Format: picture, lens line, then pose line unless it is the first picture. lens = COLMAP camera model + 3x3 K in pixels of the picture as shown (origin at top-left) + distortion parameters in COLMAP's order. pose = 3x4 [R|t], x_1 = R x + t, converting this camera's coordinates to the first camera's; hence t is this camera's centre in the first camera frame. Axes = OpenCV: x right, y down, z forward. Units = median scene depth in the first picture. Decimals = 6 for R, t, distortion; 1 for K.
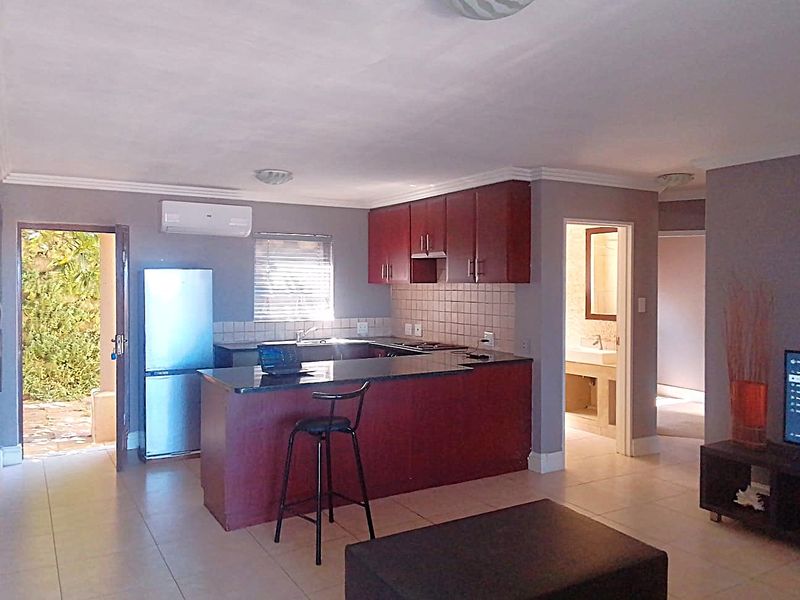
lens RADIAL K [[618.7, 0, 400.0], [0, 618.7, 300.0], [0, 0, 1]] dist [0.005300, 0.002960]
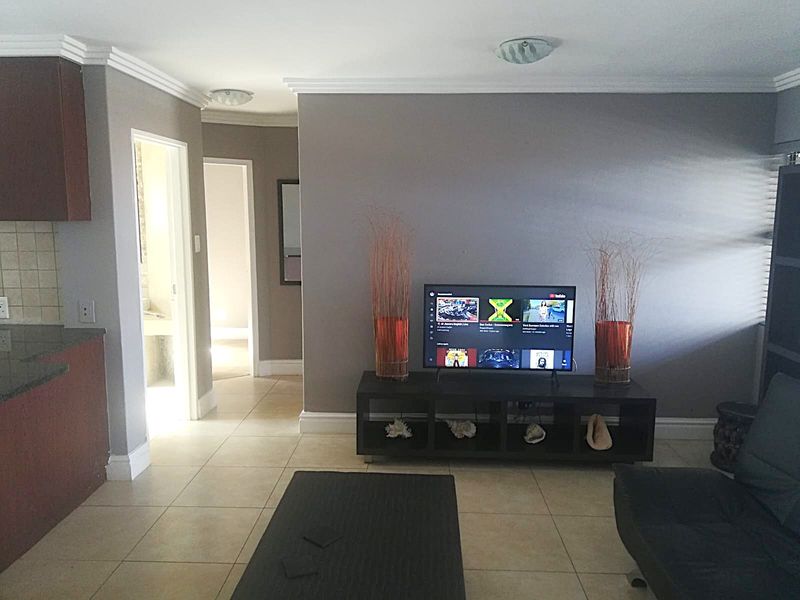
lens RADIAL K [[592.7, 0, 400.0], [0, 592.7, 300.0], [0, 0, 1]] dist [0.006531, 0.001588]
pose [[0.534033, -0.131868, 0.835117, -0.154640], [0.034638, 0.990345, 0.134230, -0.015714], [-0.844754, -0.042757, 0.533444, 0.333502]]
